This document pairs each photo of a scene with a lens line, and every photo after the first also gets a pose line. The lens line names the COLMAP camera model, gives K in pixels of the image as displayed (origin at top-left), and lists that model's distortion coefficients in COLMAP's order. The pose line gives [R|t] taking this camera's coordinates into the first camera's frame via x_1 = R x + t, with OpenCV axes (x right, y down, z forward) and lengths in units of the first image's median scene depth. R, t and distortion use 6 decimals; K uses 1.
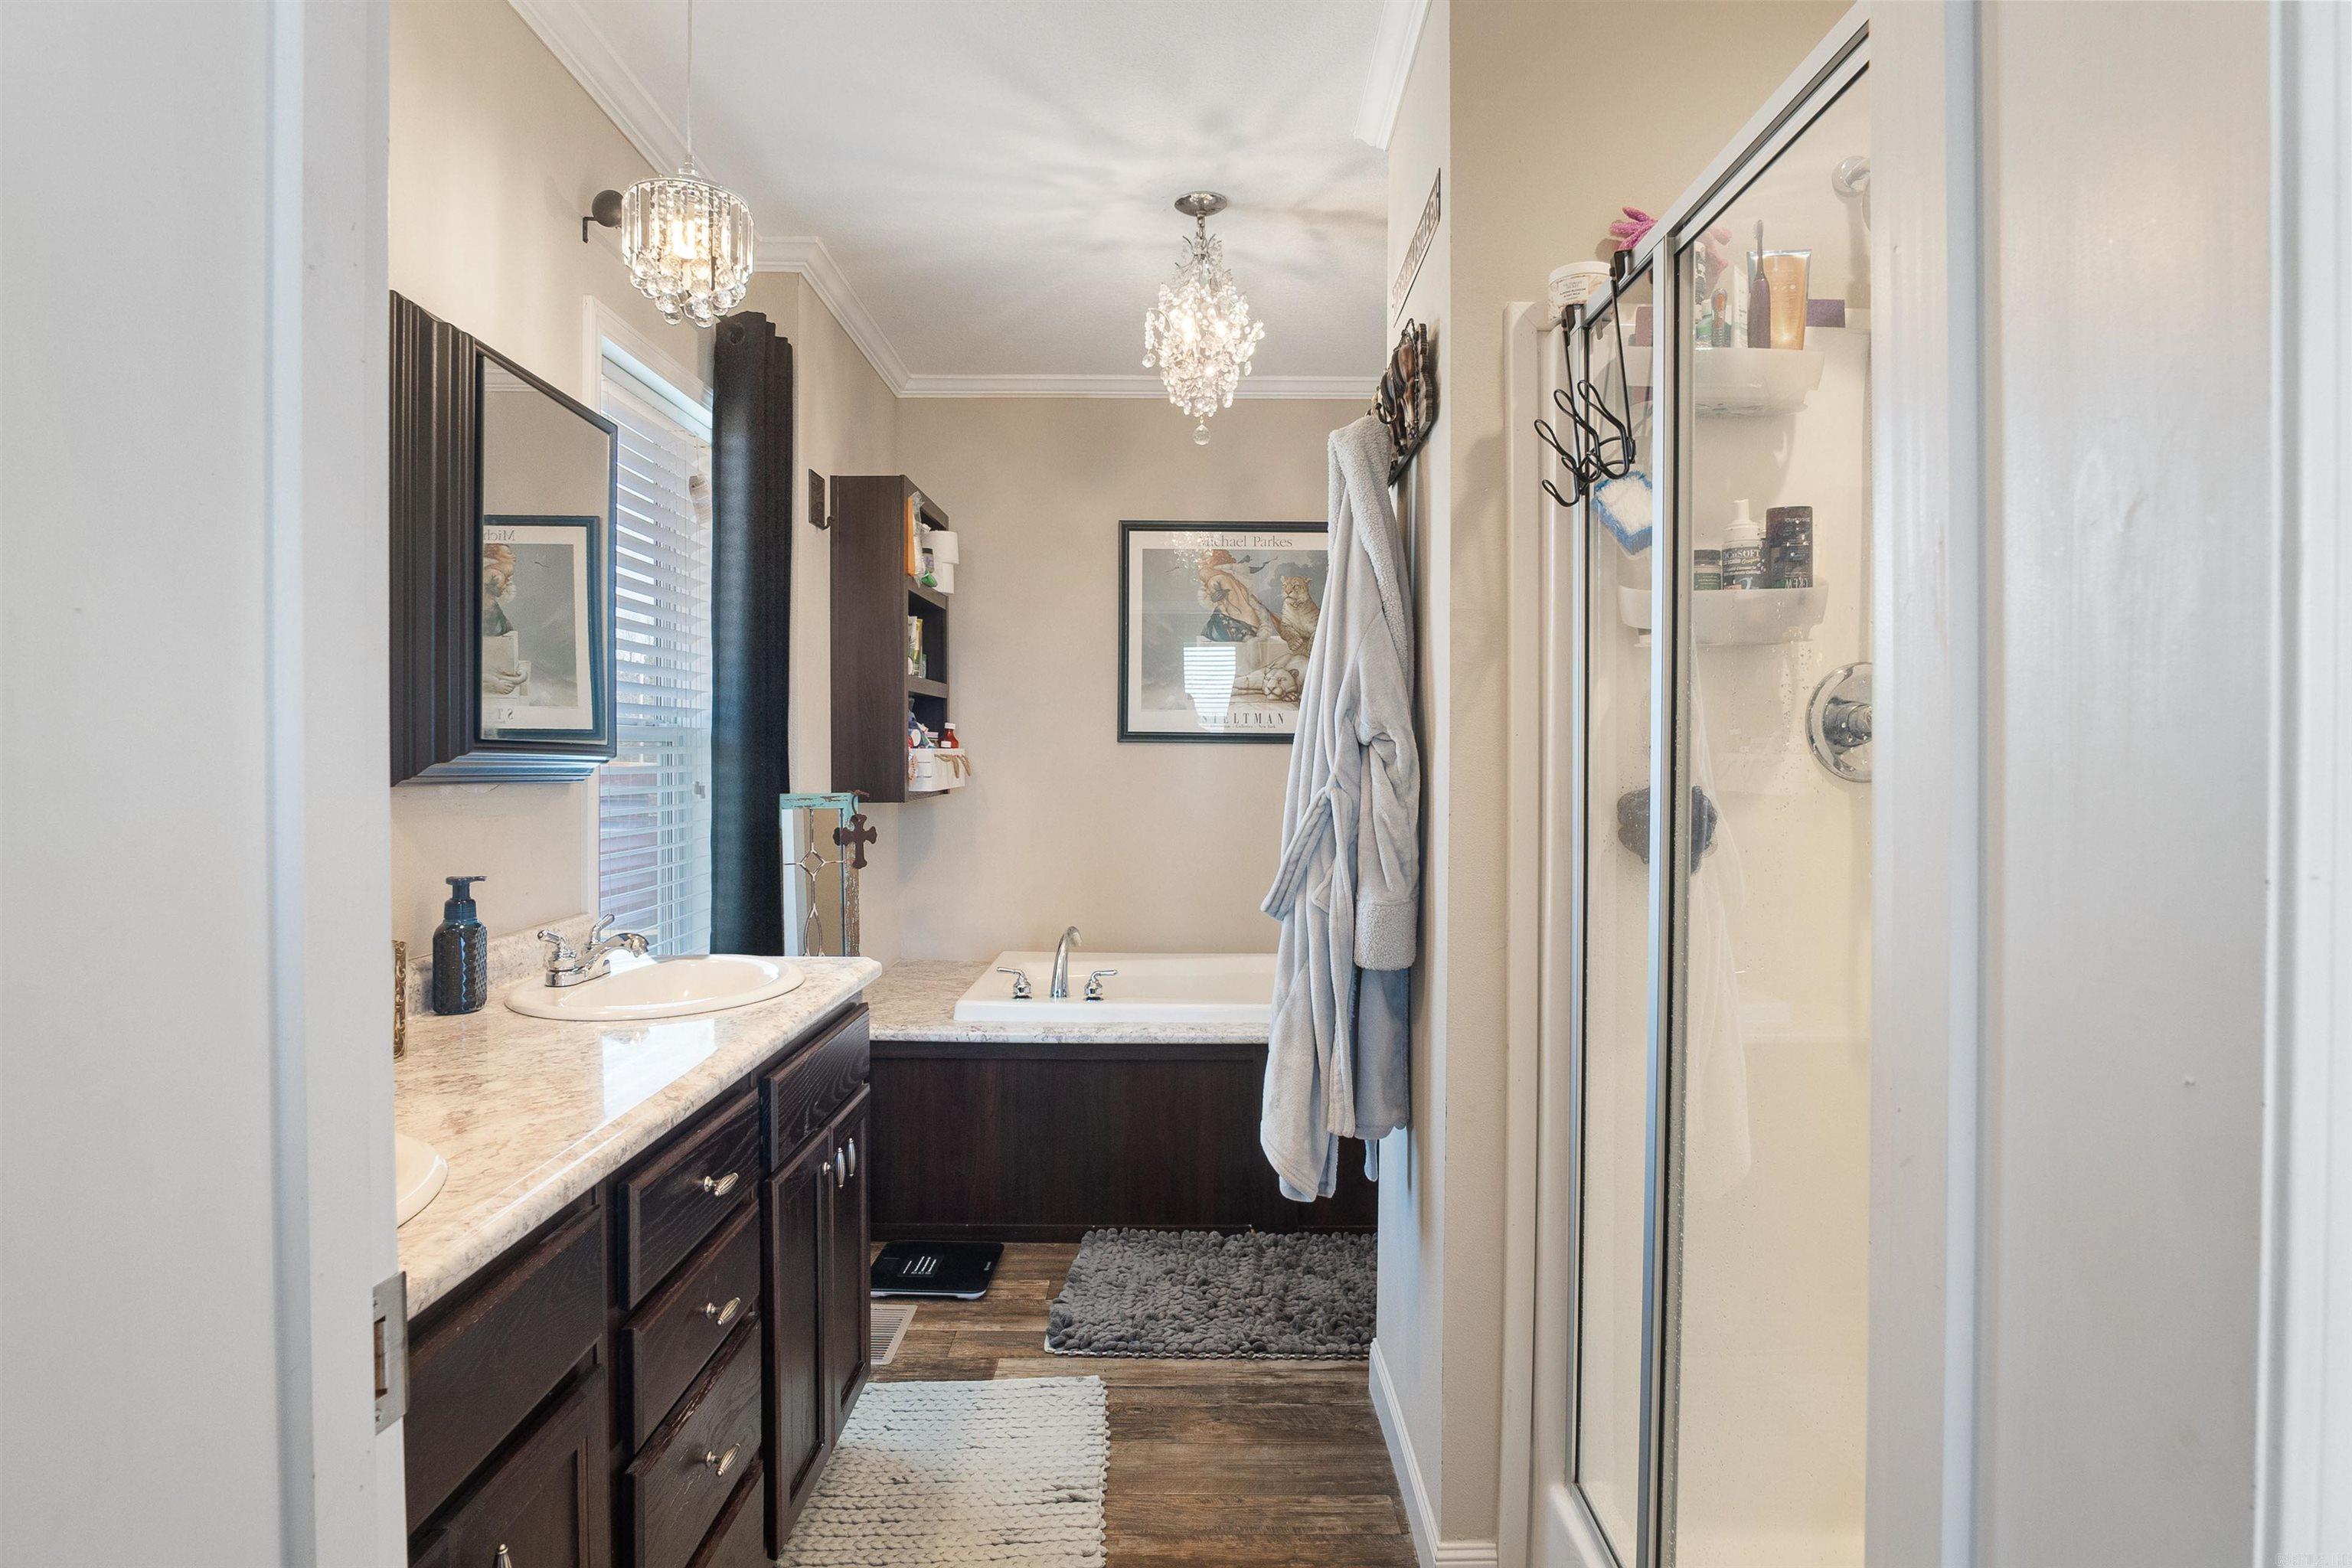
lens RADIAL K [[1223.6, 0, 1170.0], [0, 1223.6, 813.6], [0, 0, 1]] dist [-0.035114, 0.000275]
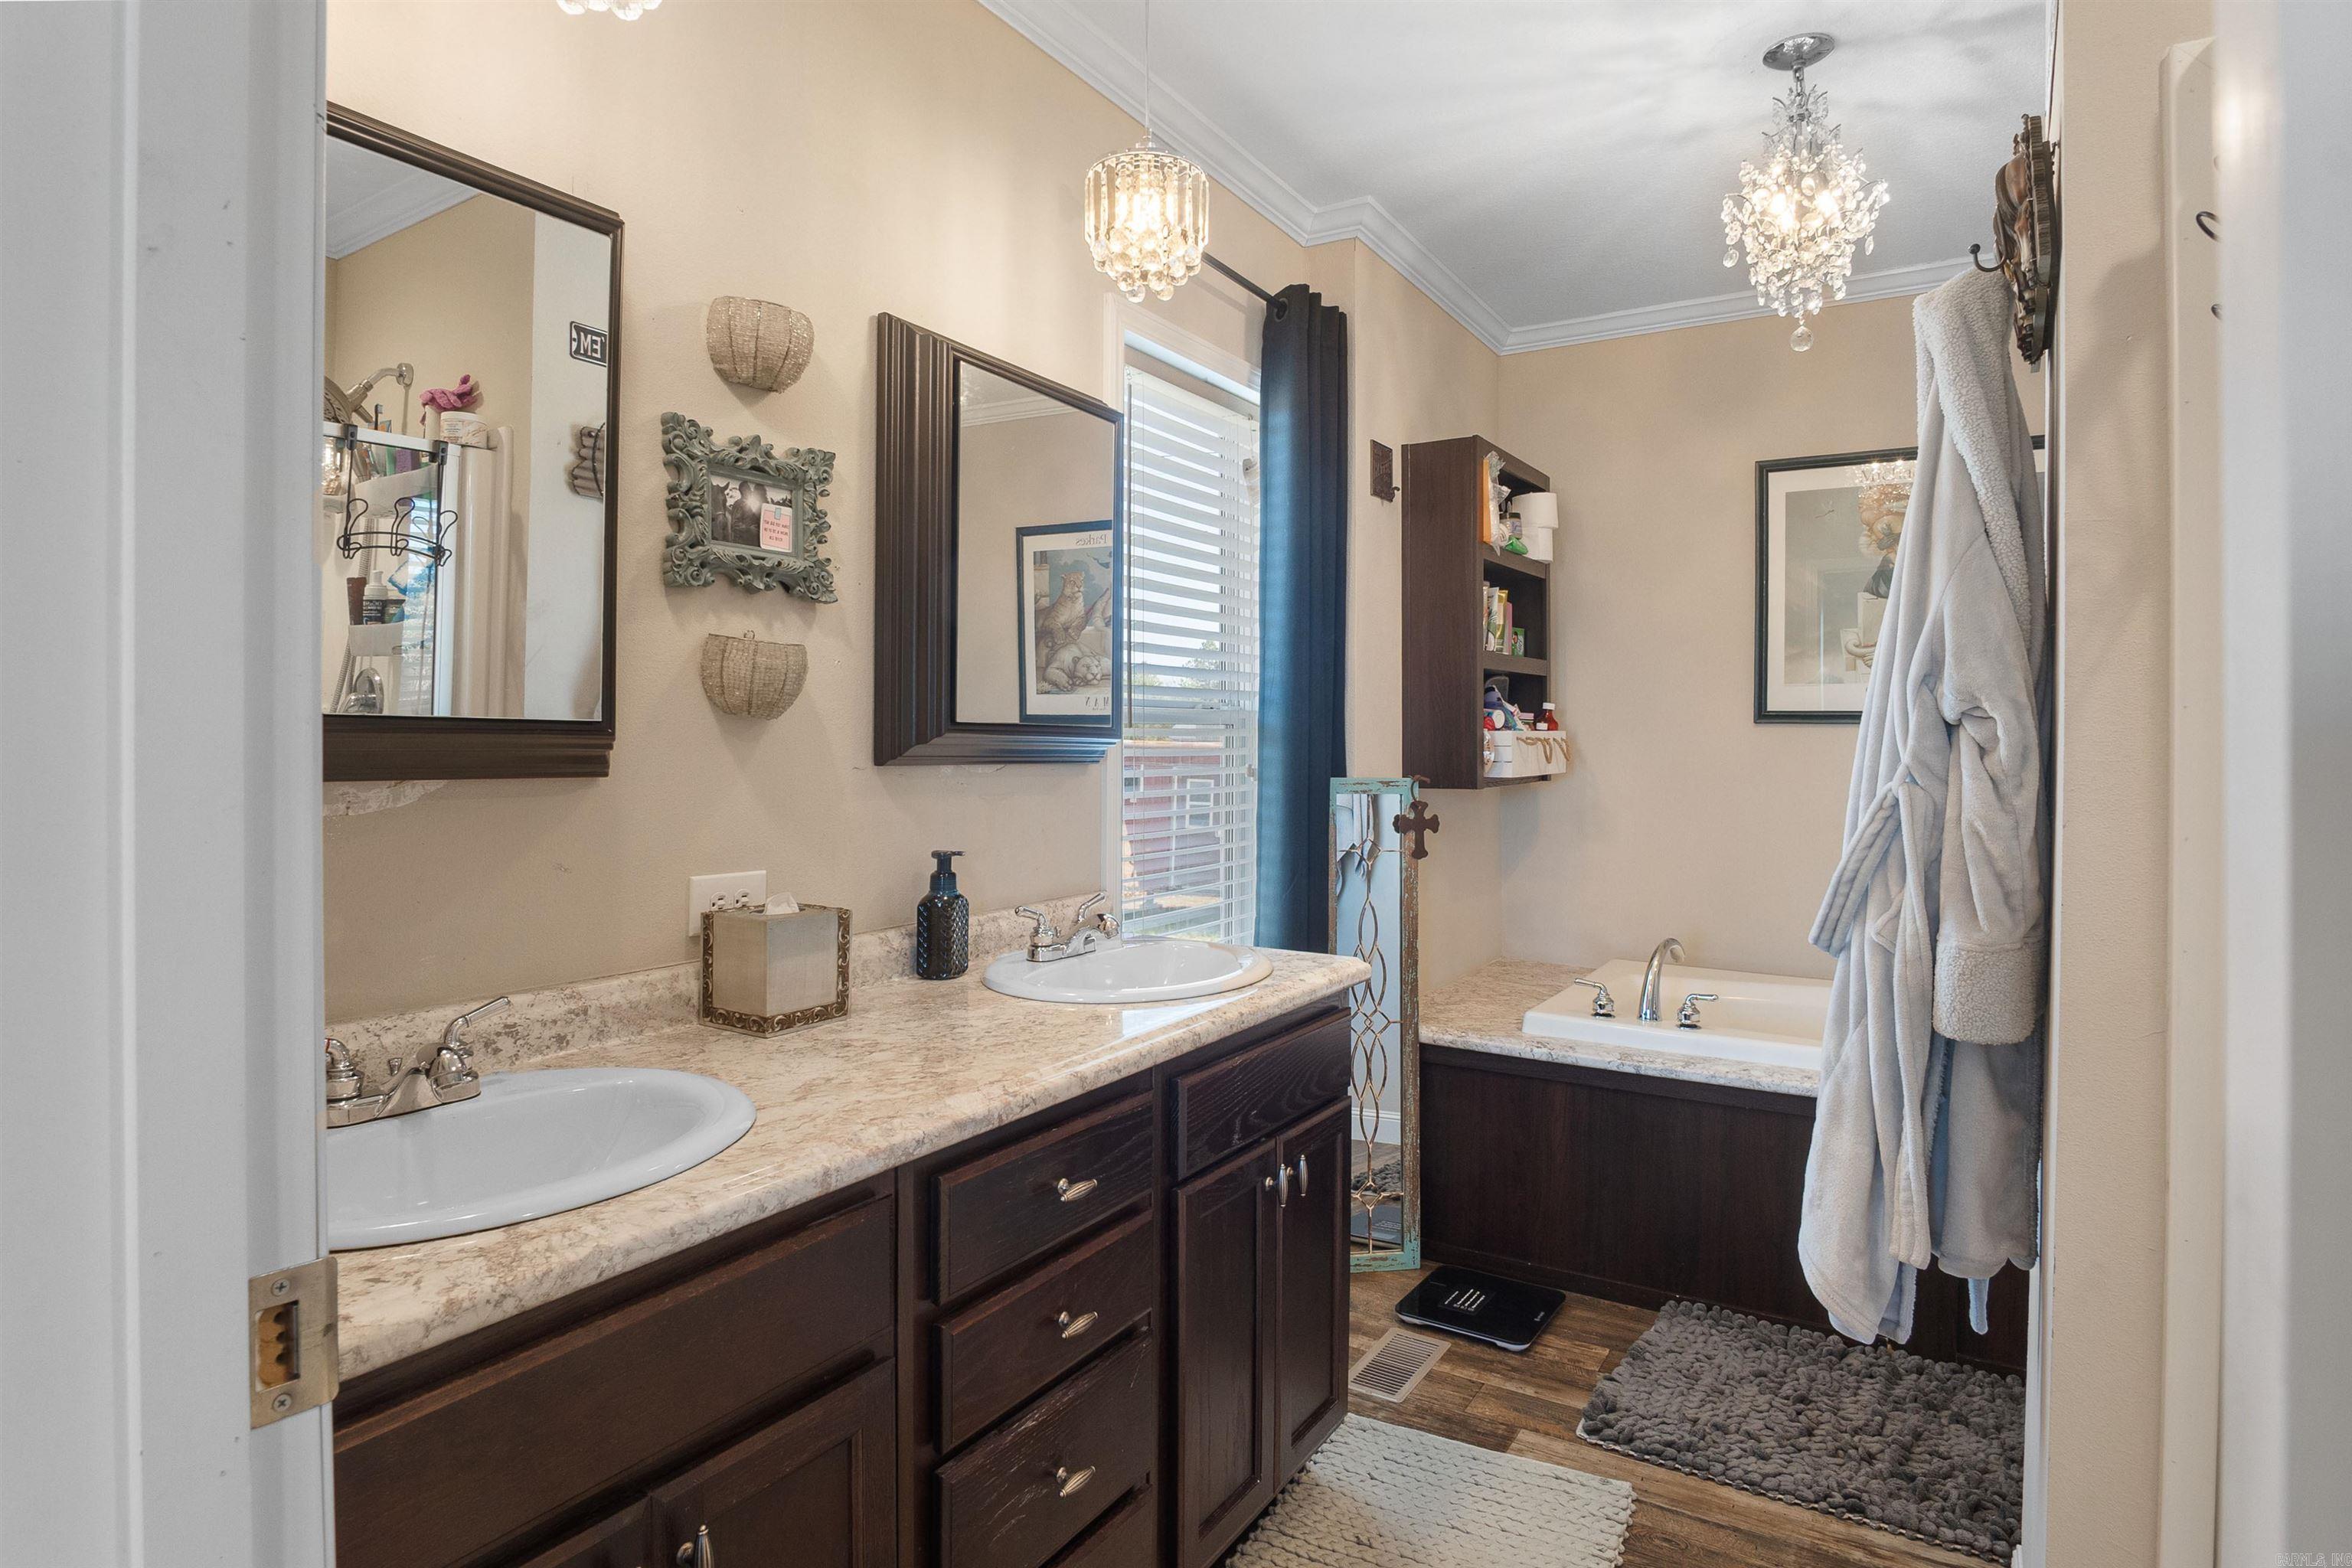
lens RADIAL K [[1251.5, 0, 1174.4], [0, 1251.5, 773.9], [0, 0, 1]] dist [-0.037712, 0.011060]
pose [[0.856024, 0.015285, -0.516711, 0.098117], [-0.025249, 0.999606, -0.012259, -0.004578], [0.516320, 0.023541, 0.856072, 0.100139]]
